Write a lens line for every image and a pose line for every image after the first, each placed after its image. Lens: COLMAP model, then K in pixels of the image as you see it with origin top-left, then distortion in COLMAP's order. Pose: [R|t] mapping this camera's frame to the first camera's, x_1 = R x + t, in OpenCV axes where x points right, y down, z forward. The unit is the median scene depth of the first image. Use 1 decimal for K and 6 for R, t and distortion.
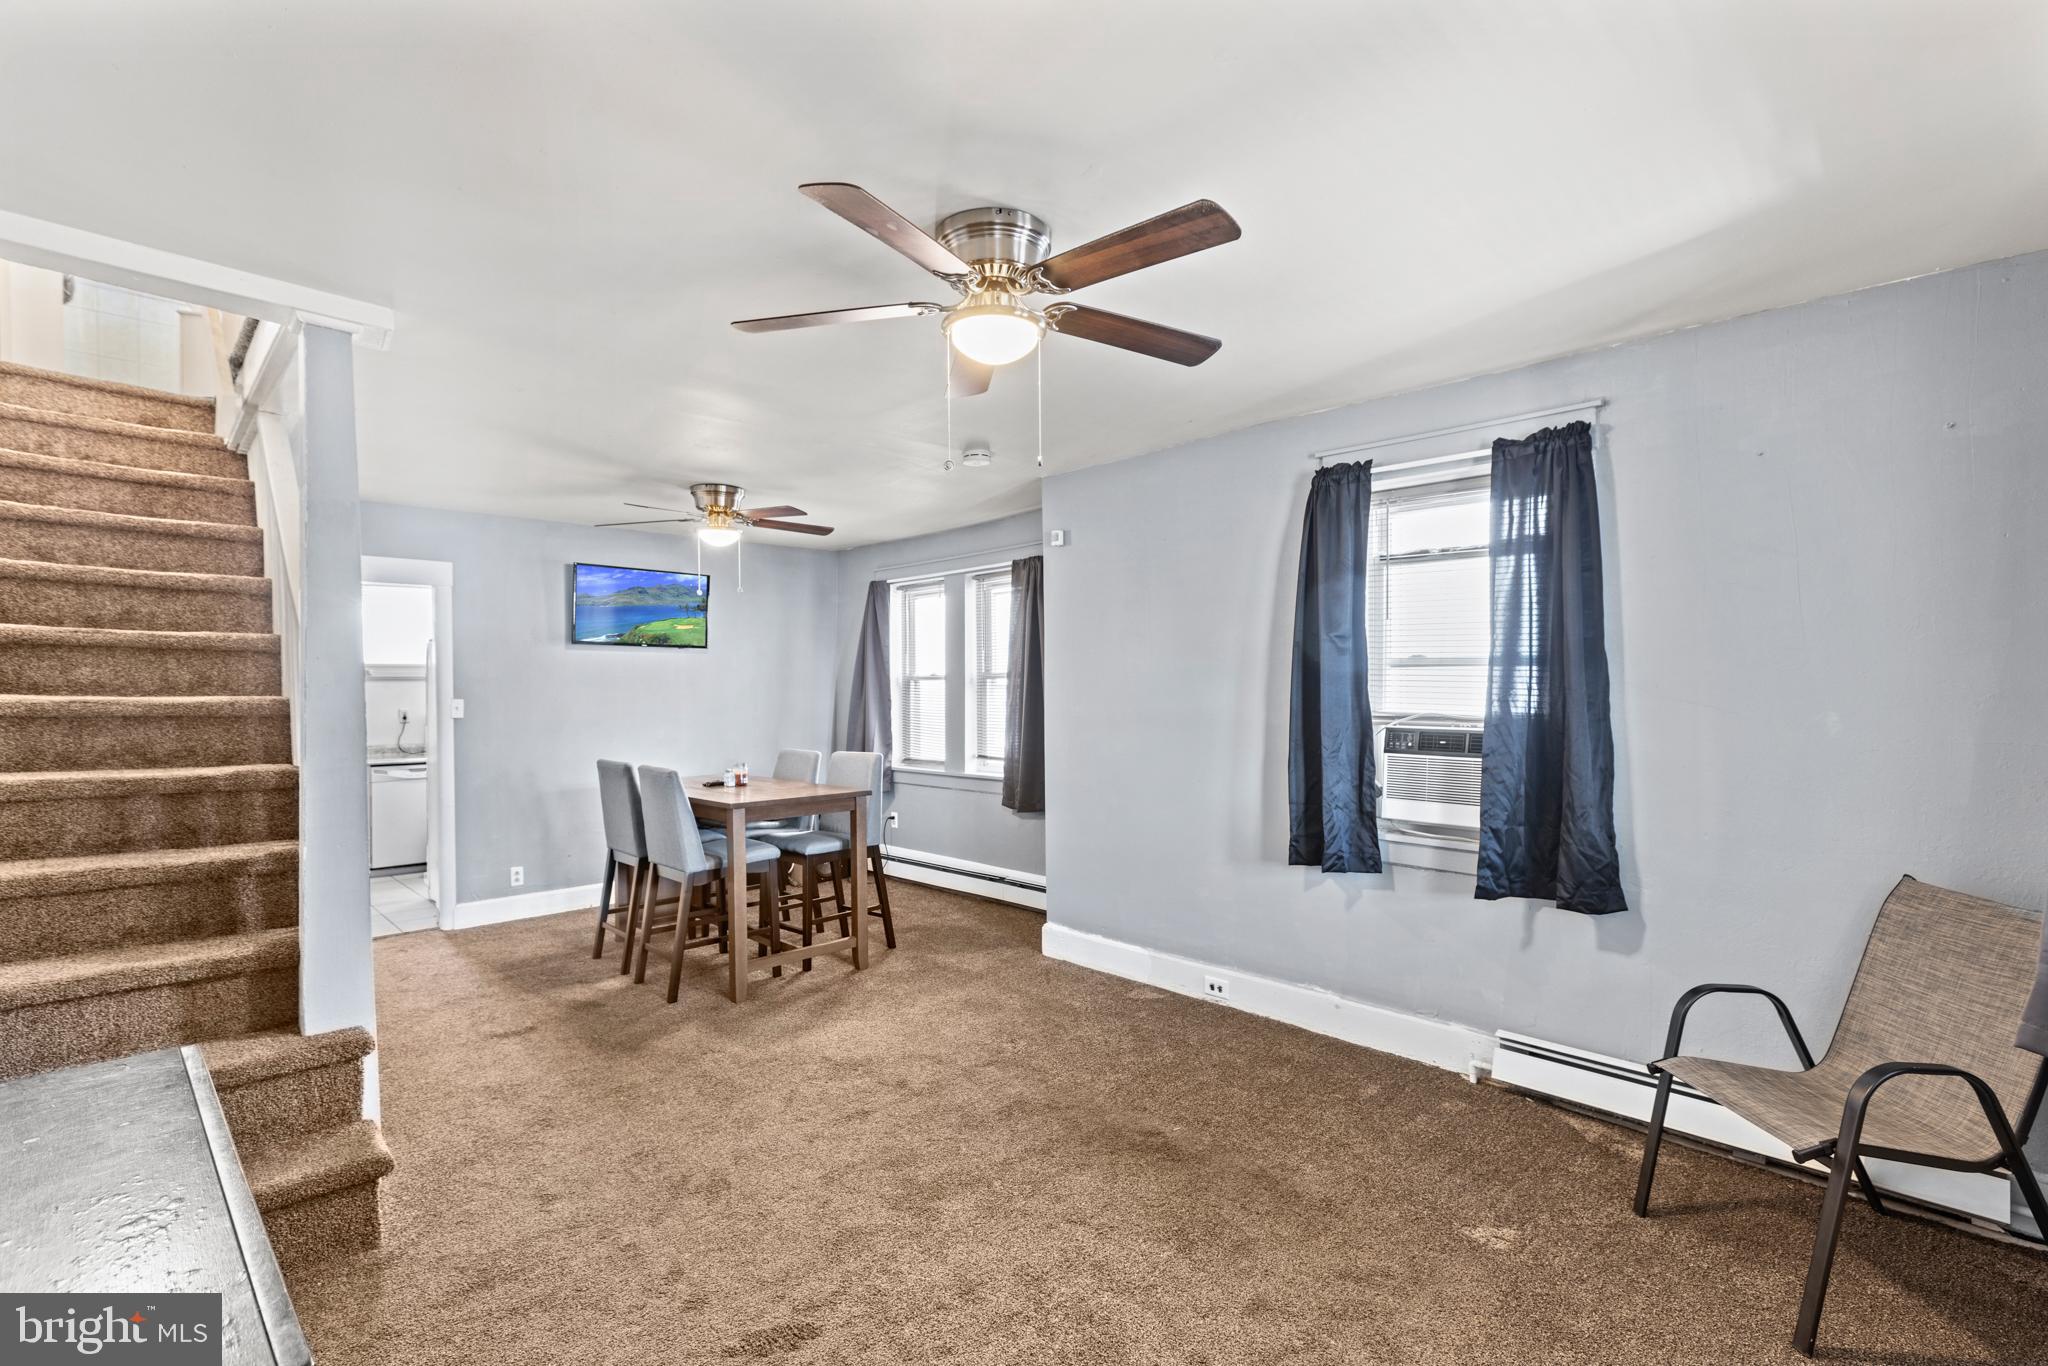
lens RADIAL K [[930.7, 0, 1024.0], [0, 930.7, 683.0], [0, 0, 1]] dist [-0.004155, -0.000155]
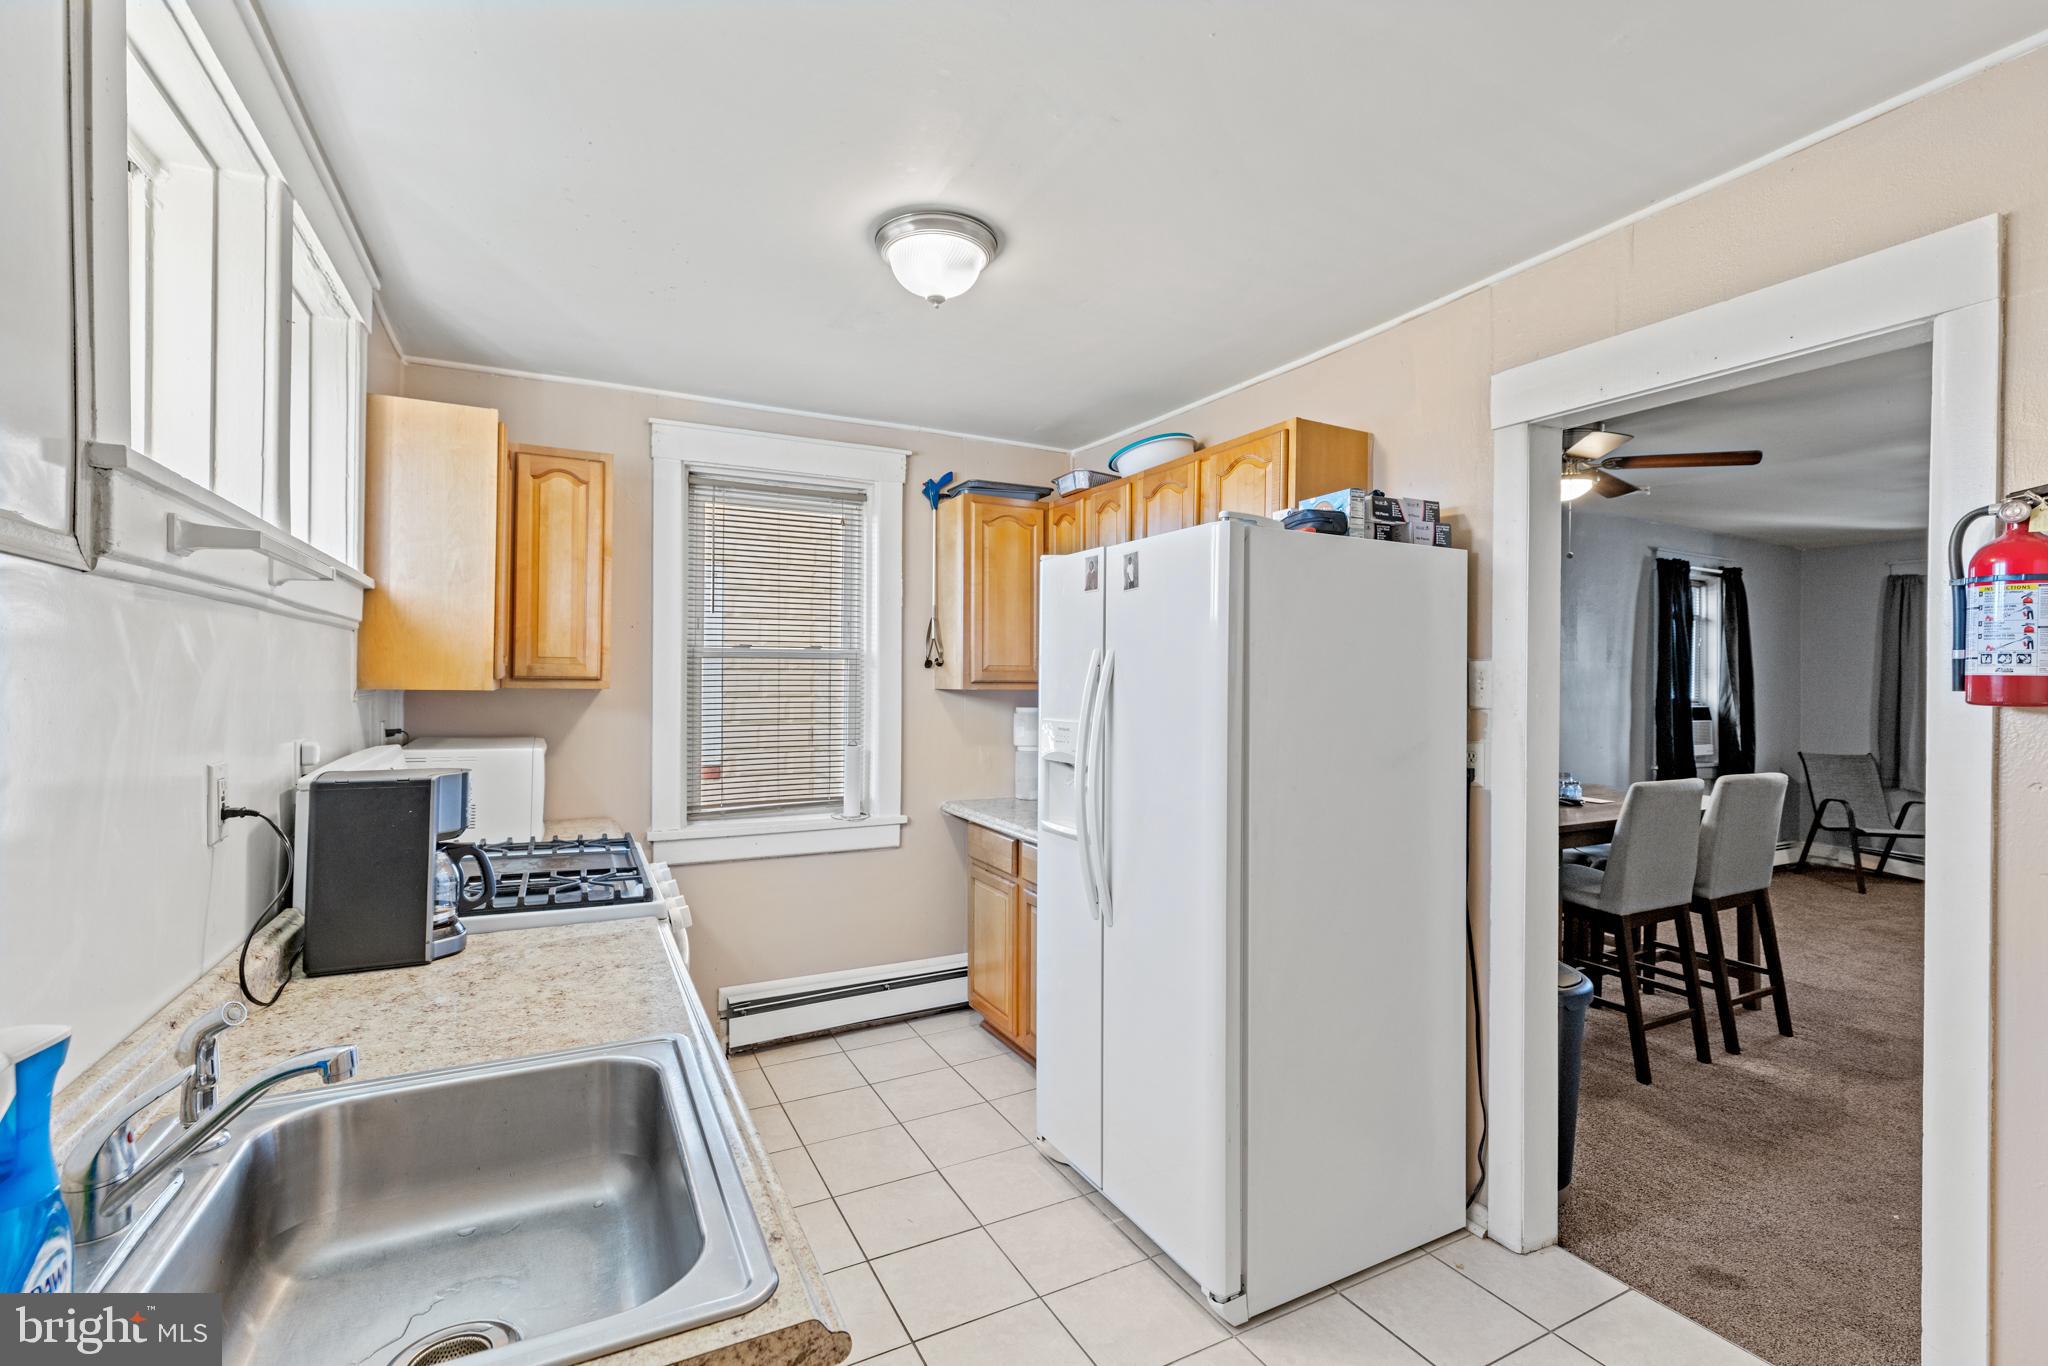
lens RADIAL K [[915.3, 0, 1027.9], [0, 915.3, 674.9], [0, 0, 1]] dist [0.000668, 0.001215]
pose [[0.275792, 0.014091, 0.961114, -1.285506], [-0.014846, 0.999836, -0.010399, 0.017016], [-0.961103, -0.011401, 0.275956, 1.297516]]
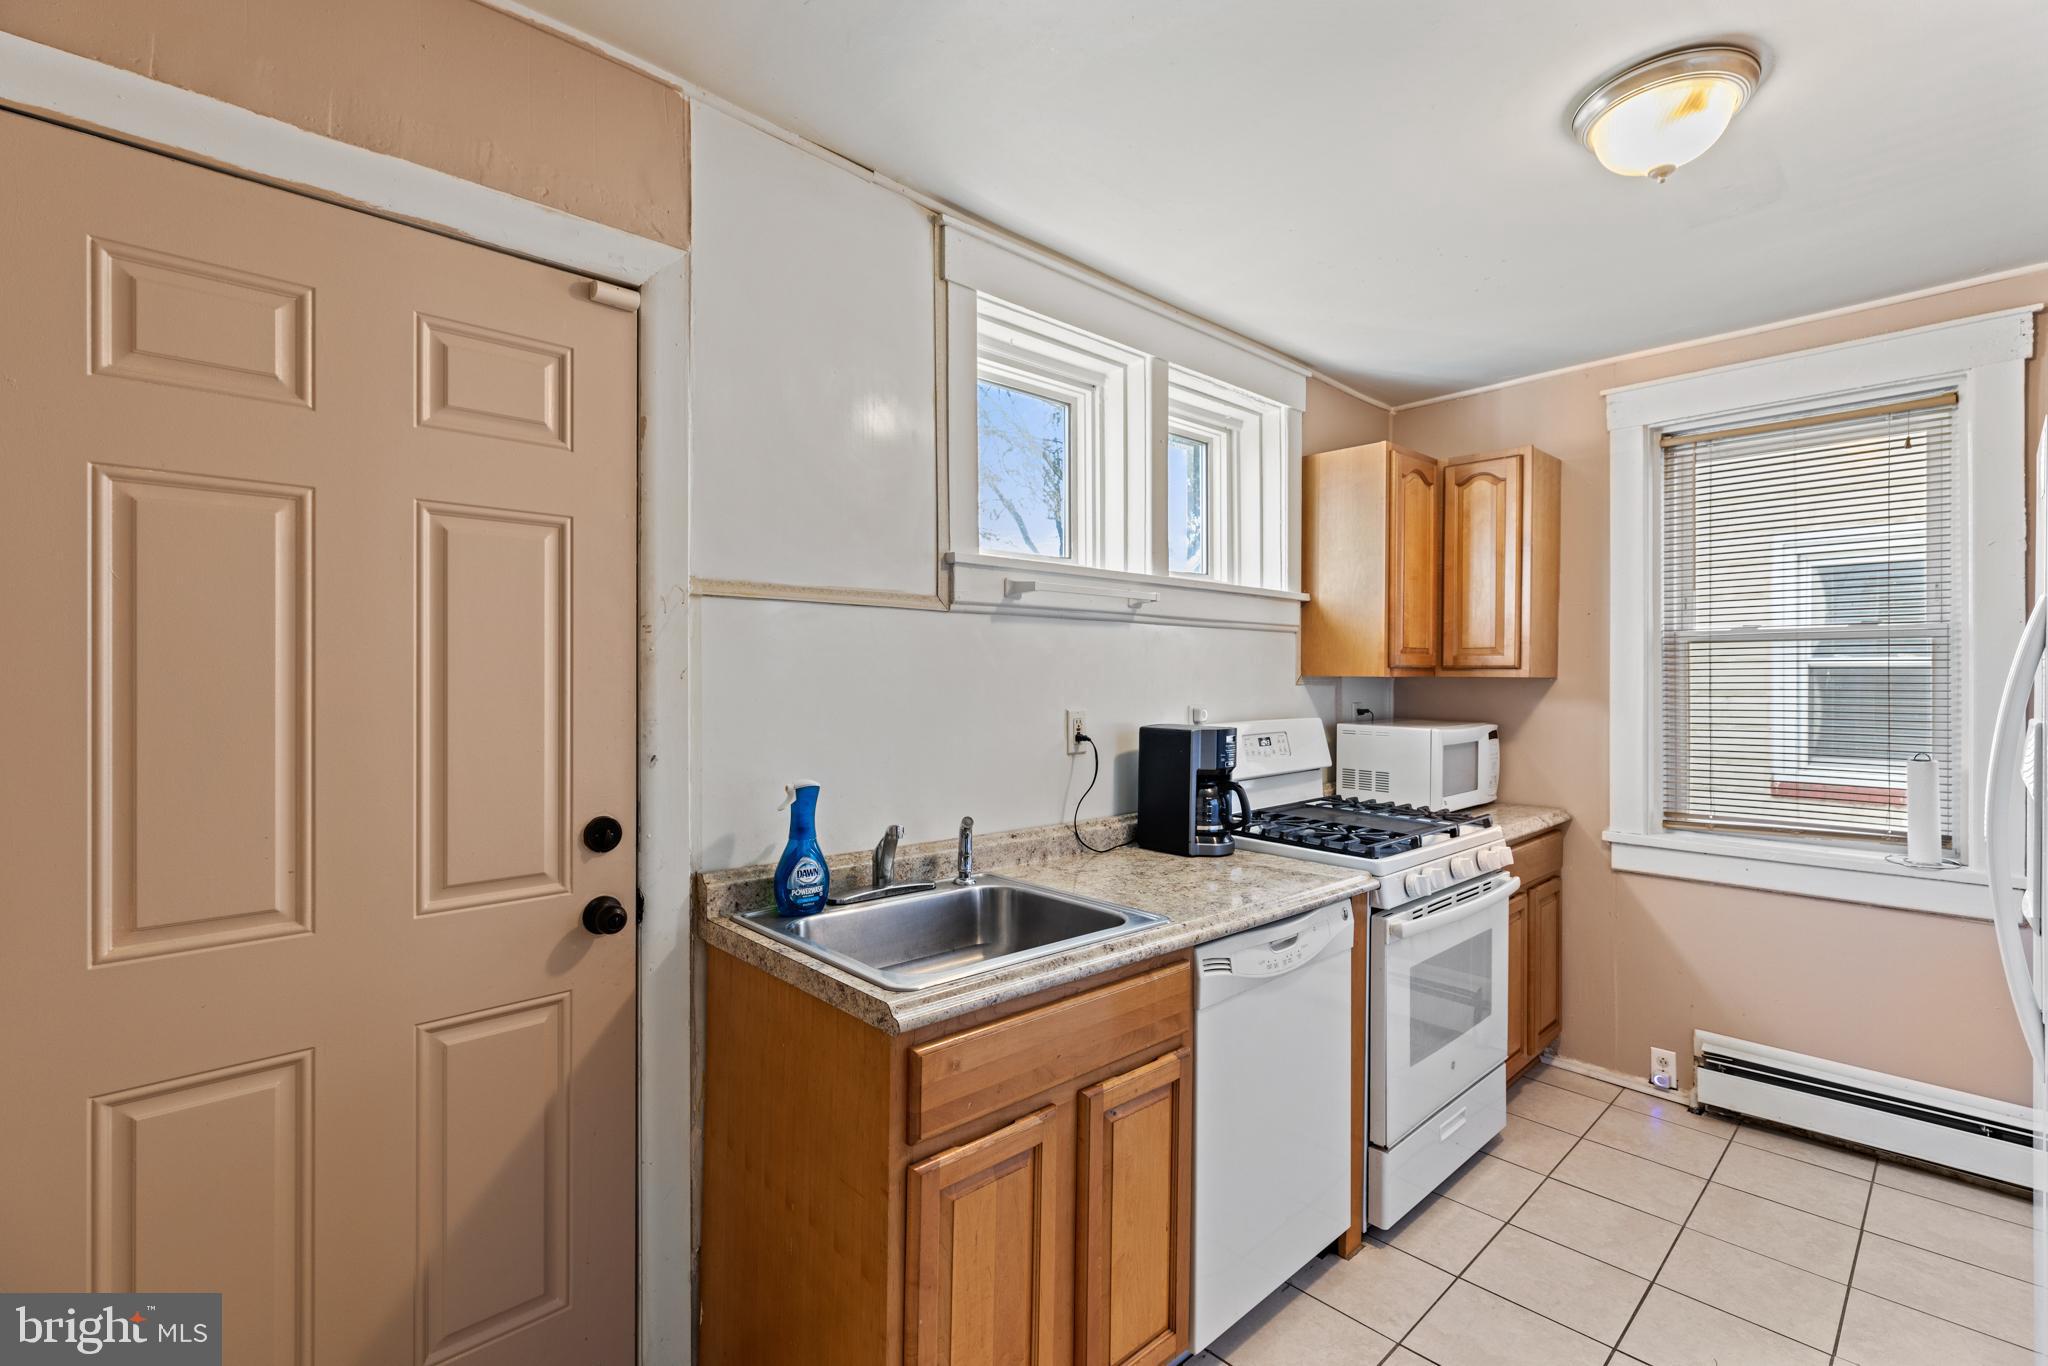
lens RADIAL K [[915.3, 0, 1027.9], [0, 915.3, 674.9], [0, 0, 1]] dist [0.000668, 0.001215]
pose [[0.999825, 0.012210, -0.014151, -1.096266], [-0.012114, 0.999903, 0.006877, 0.022773], [0.014234, -0.006705, 0.999876, 1.100524]]
